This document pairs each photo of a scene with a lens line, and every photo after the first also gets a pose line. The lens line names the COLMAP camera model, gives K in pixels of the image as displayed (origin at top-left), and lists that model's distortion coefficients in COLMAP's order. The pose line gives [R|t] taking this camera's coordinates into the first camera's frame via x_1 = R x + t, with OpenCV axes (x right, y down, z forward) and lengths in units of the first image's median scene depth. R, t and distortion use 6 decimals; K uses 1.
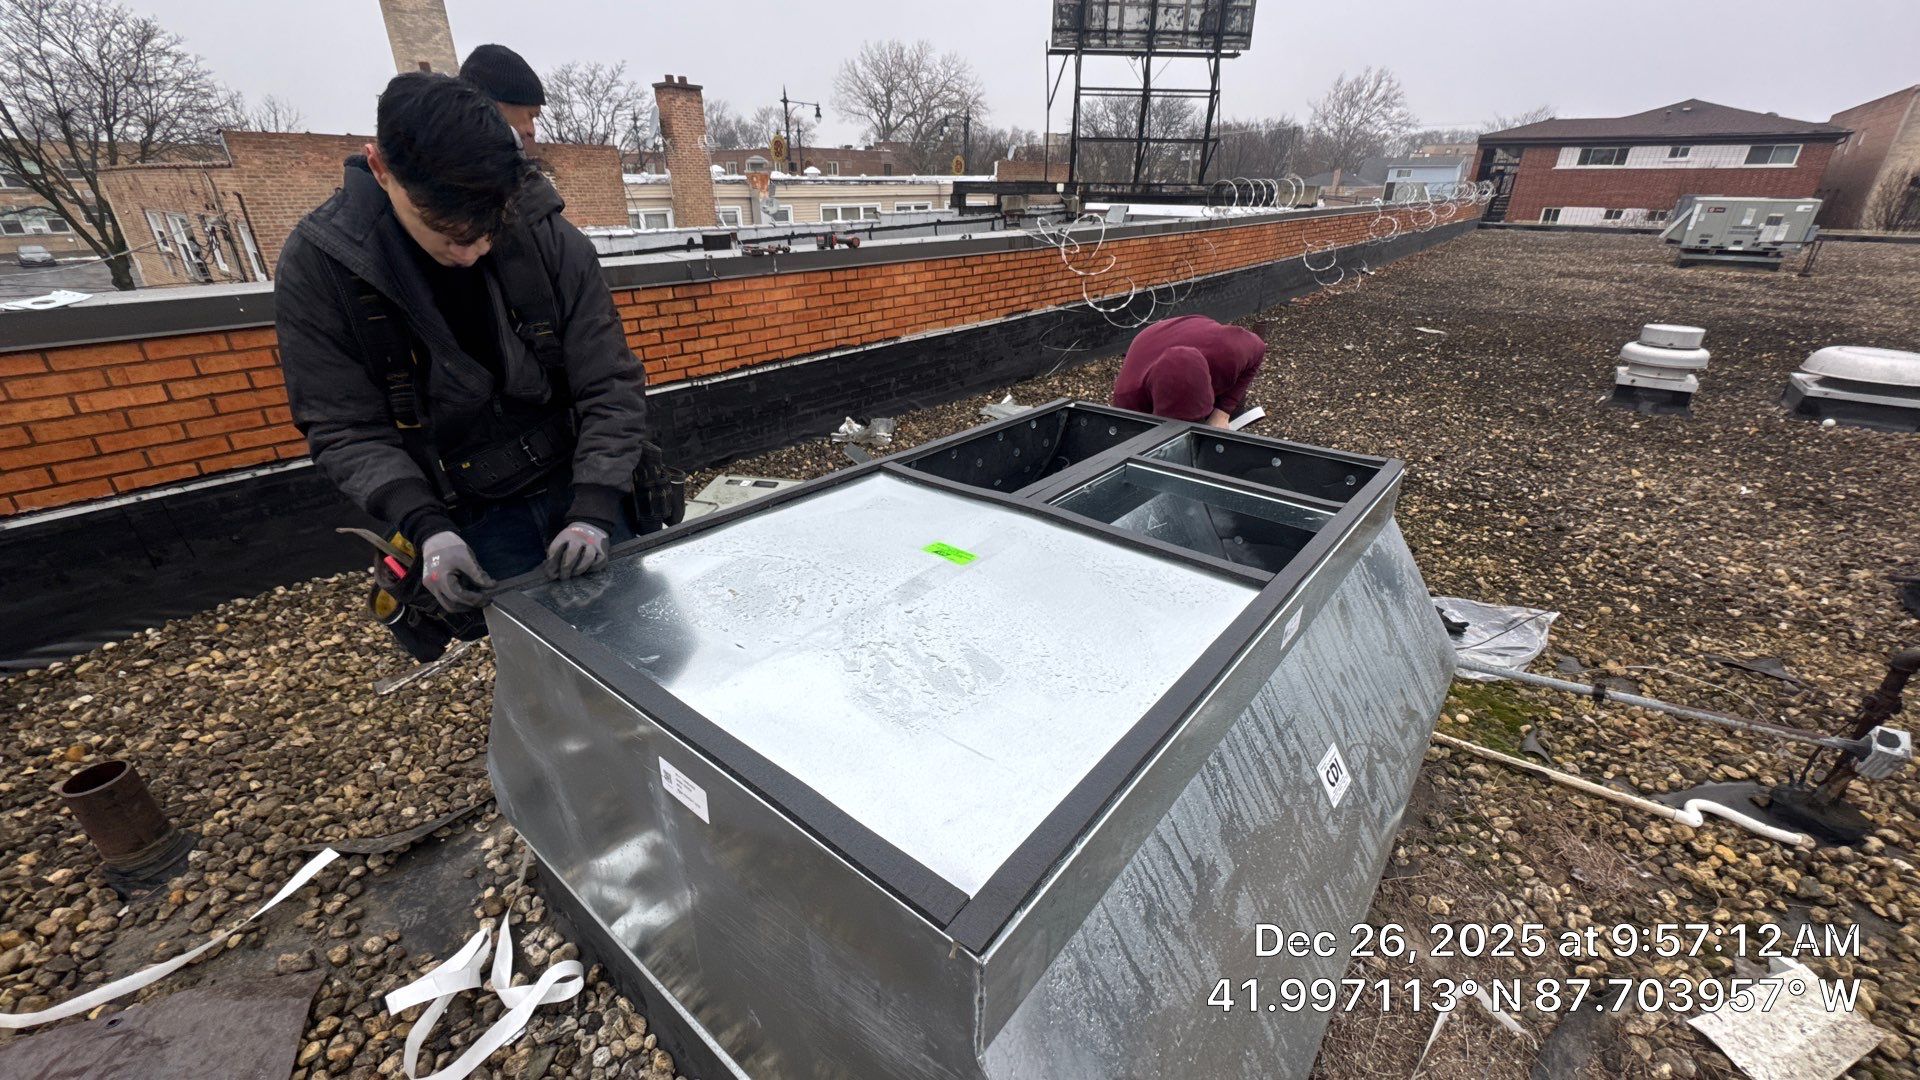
lens RADIAL K [[762.1, 0, 958.0], [0, 762.1, 537.1], [0, 0, 1]] dist [-0.000289, -0.000326]
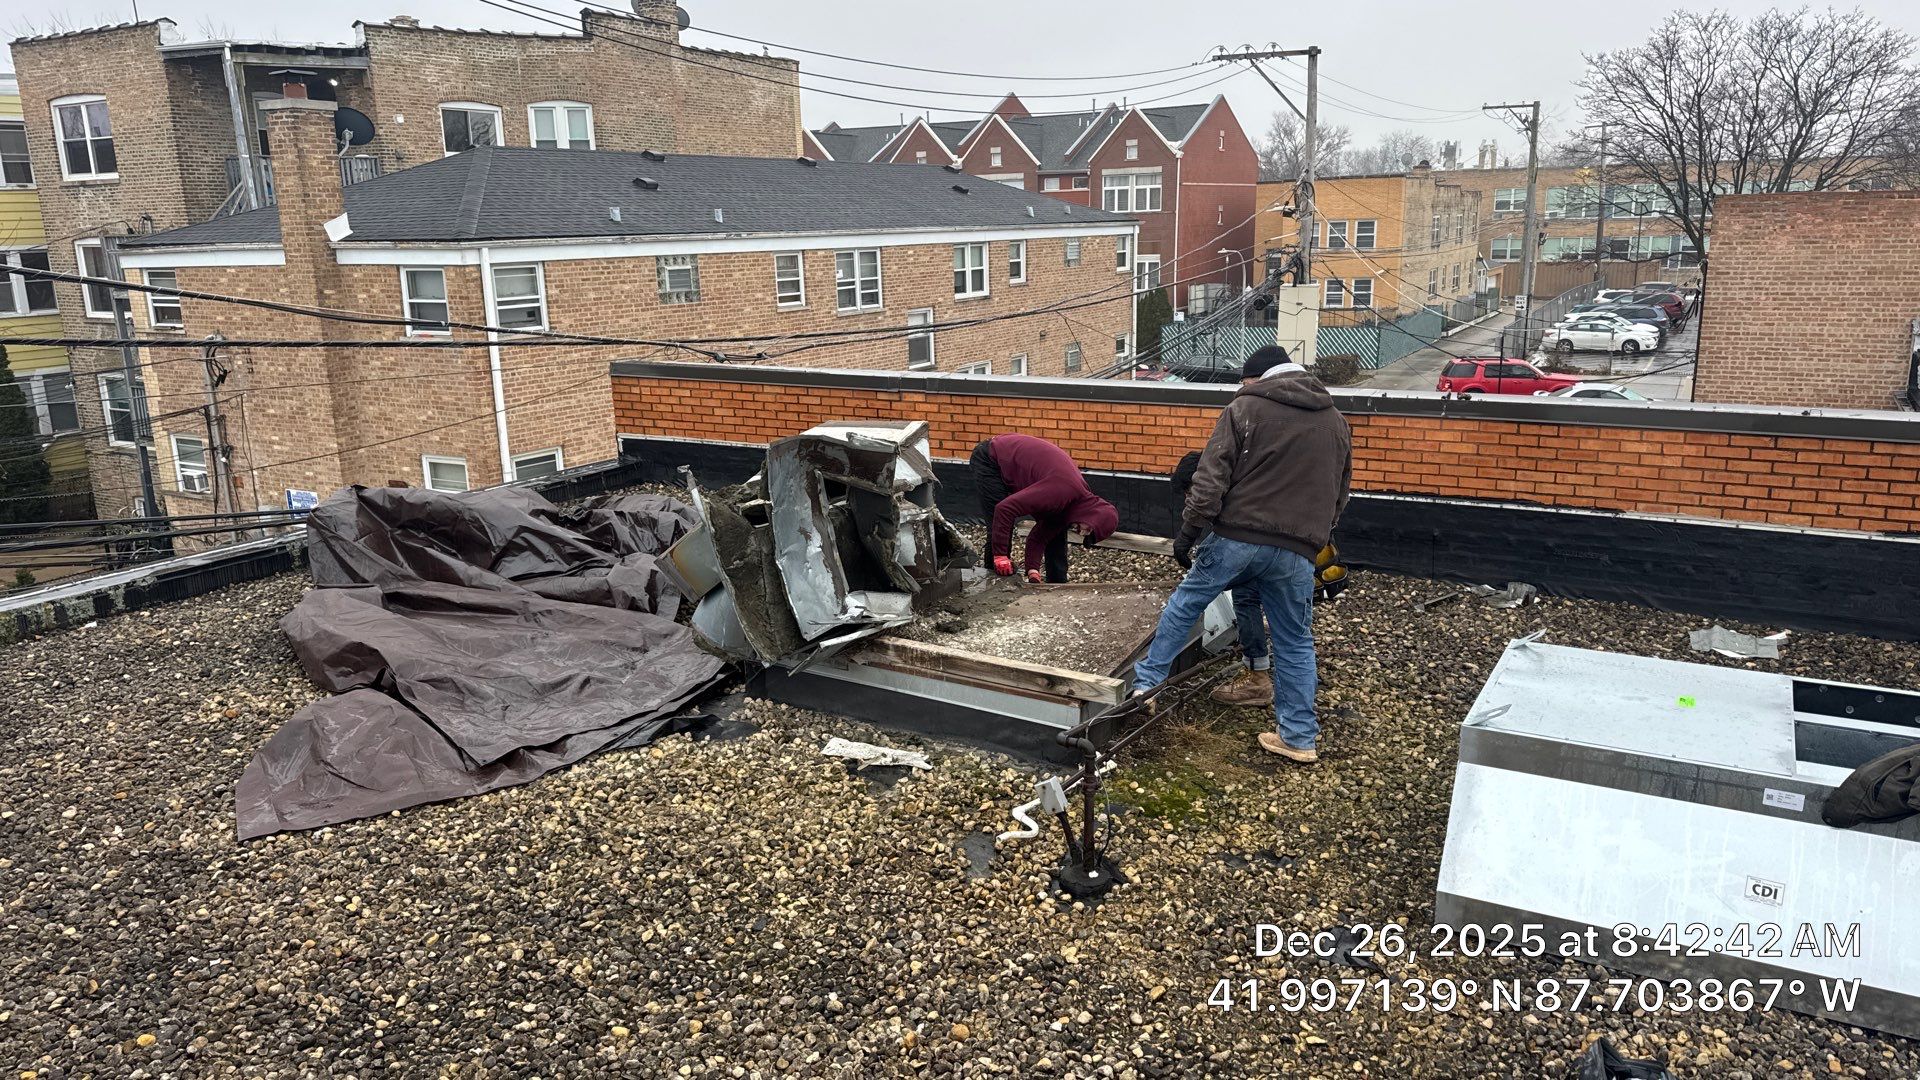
lens RADIAL K [[1346.1, 0, 960.0], [0, 1346.1, 540.0], [0, 0, 1]] dist [0.115314, -0.190383]
pose [[0.146862, 0.222642, -0.963775, 0.238862], [-0.394813, 0.906556, 0.149261, -0.032058], [0.906948, 0.358590, 0.221041, 0.003598]]
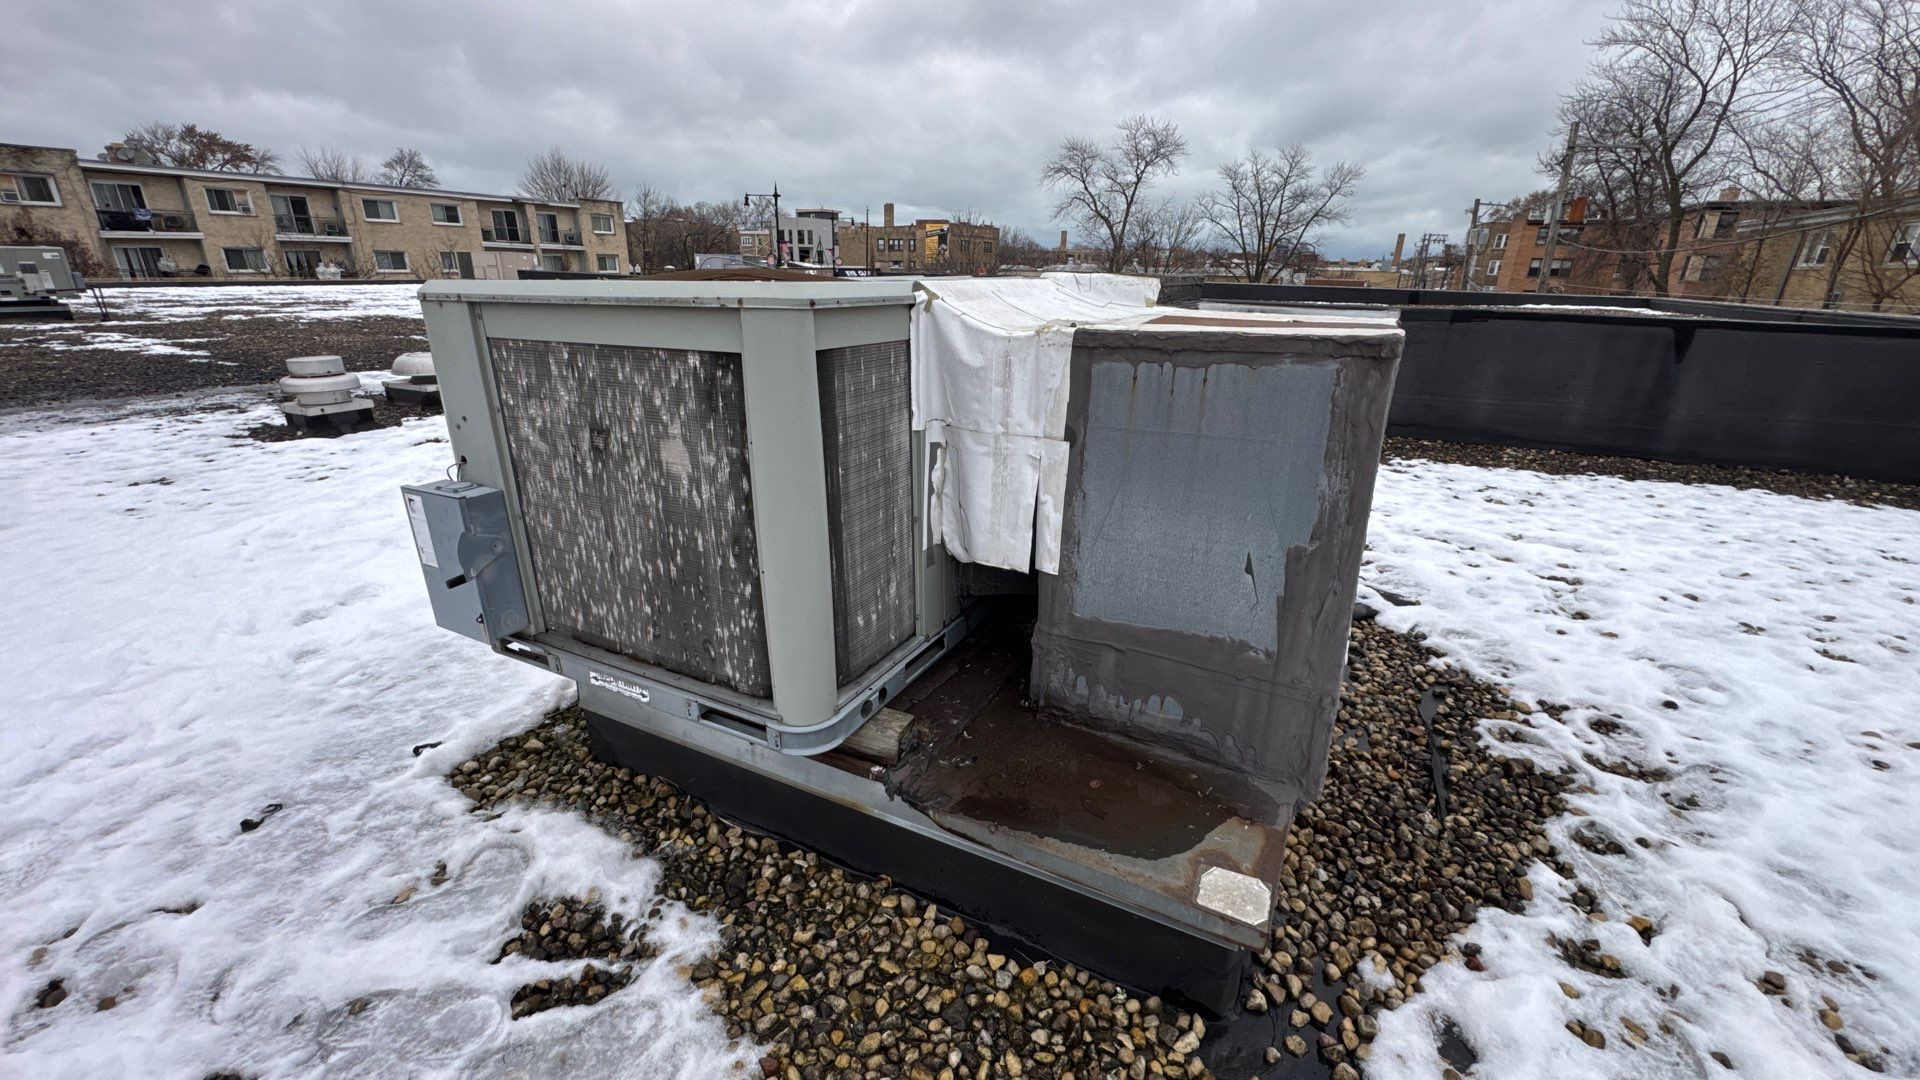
lens RADIAL K [[762.1, 0, 958.0], [0, 762.1, 537.1], [0, 0, 1]] dist [-0.000289, -0.000326]
pose [[-0.190849, -0.341332, 0.920363, -0.069116], [0.394753, 0.831754, 0.390327, -0.026702], [-0.898747, 0.437810, -0.023997, 0.067634]]
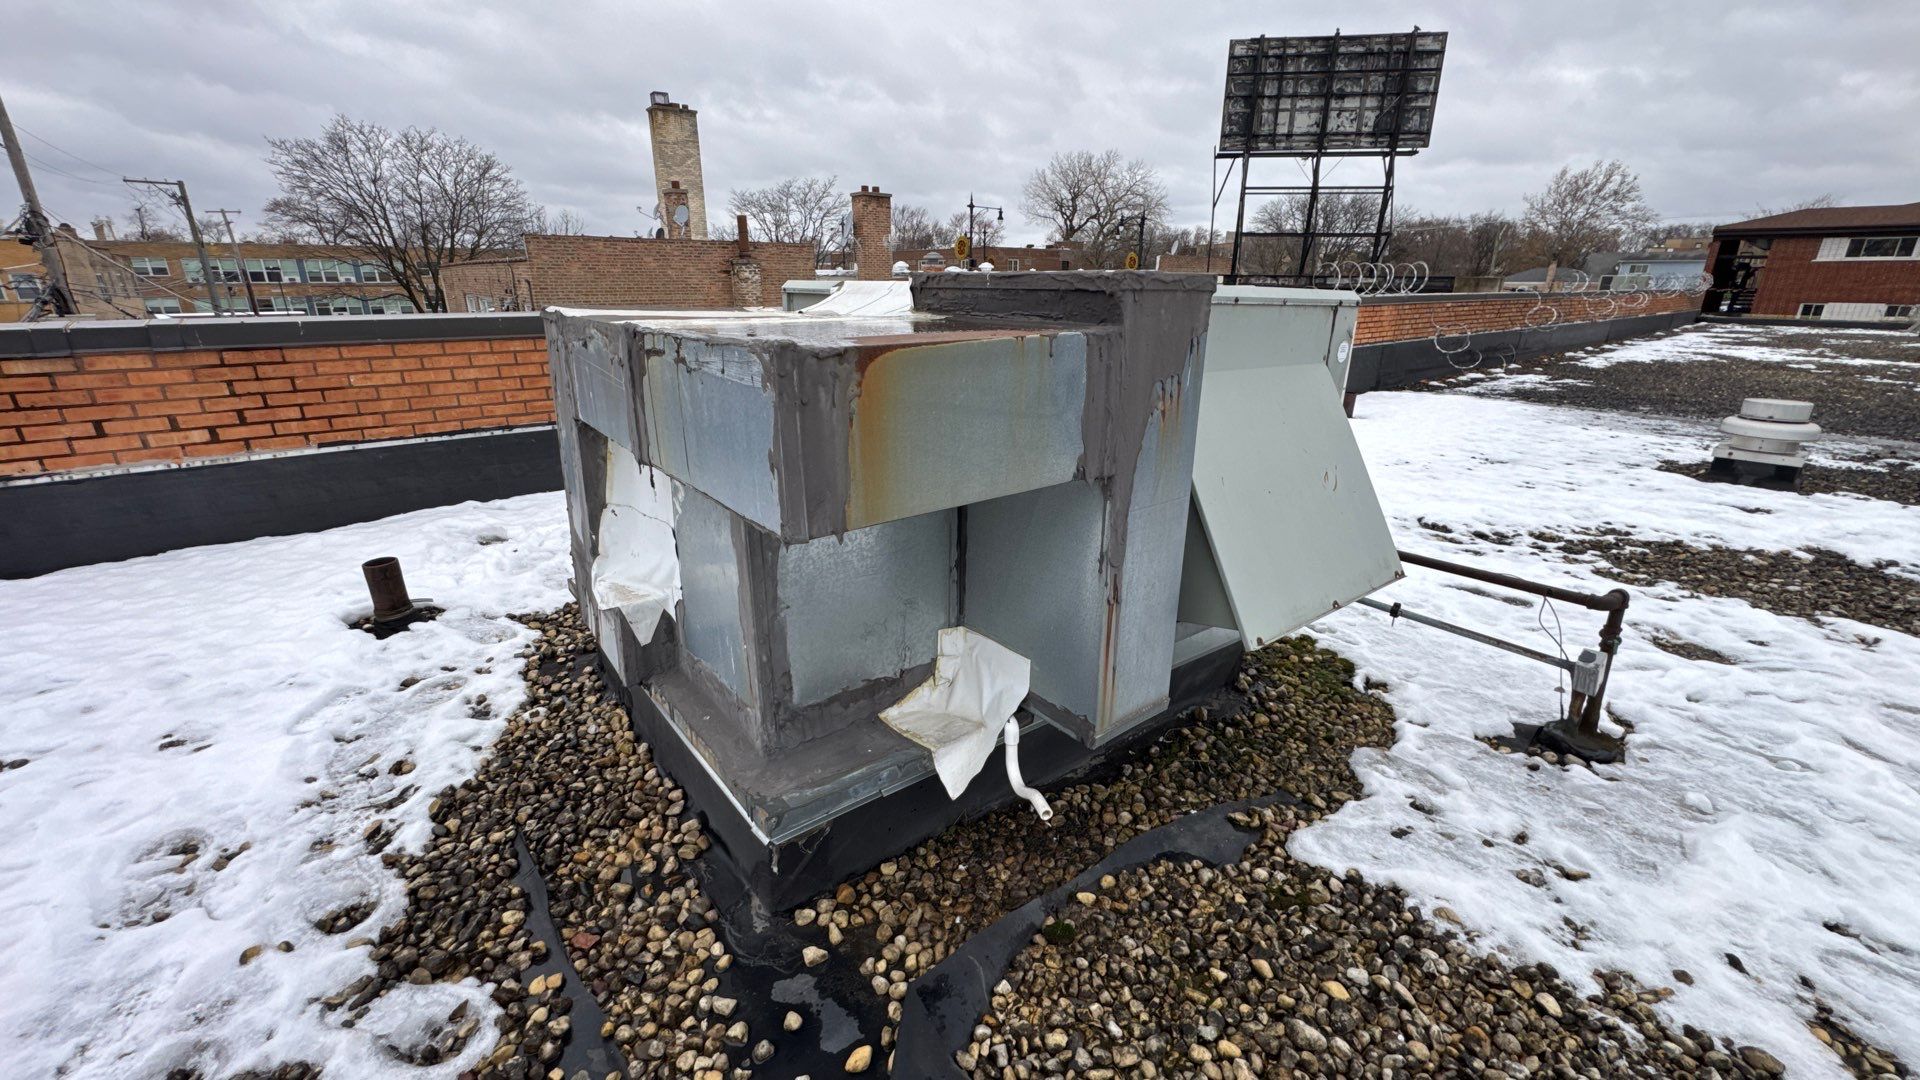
lens RADIAL K [[765.3, 0, 957.2], [0, 765.3, 533.4], [0, 0, 1]] dist [-0.002843, 0.000178]
pose [[0.974761, 0.069969, -0.212005, 0.031962], [-0.093961, 0.989993, -0.105283, 0.019181], [0.202517, 0.122546, 0.971581, -0.026928]]
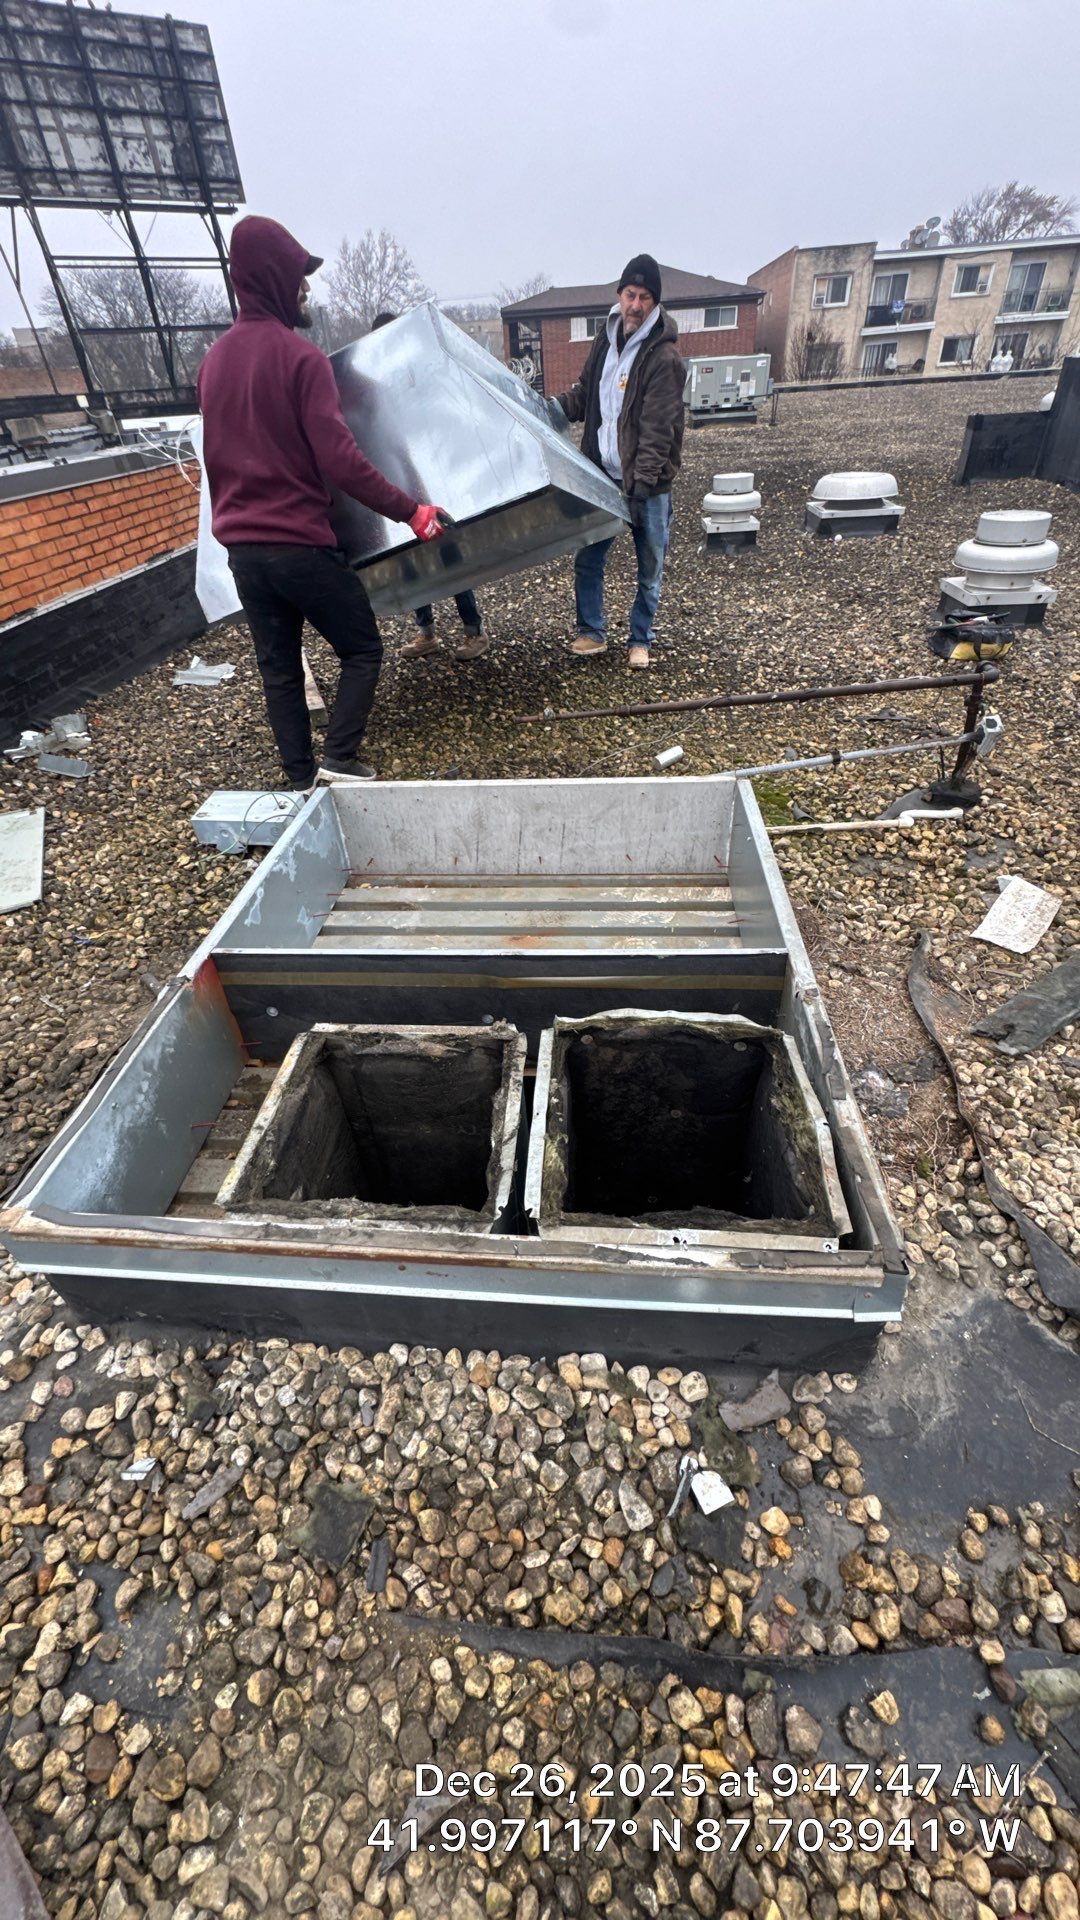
lens RADIAL K [[765.3, 0, 540.0], [0, 765.3, 960.0], [0, 0, 1]] dist [-0.002843, 0.000178]
pose [[0.828461, -0.384673, 0.407038, -0.019774], [0.291155, 0.916683, 0.273716, 0.001270], [-0.478416, -0.108252, 0.871435, 0.003894]]
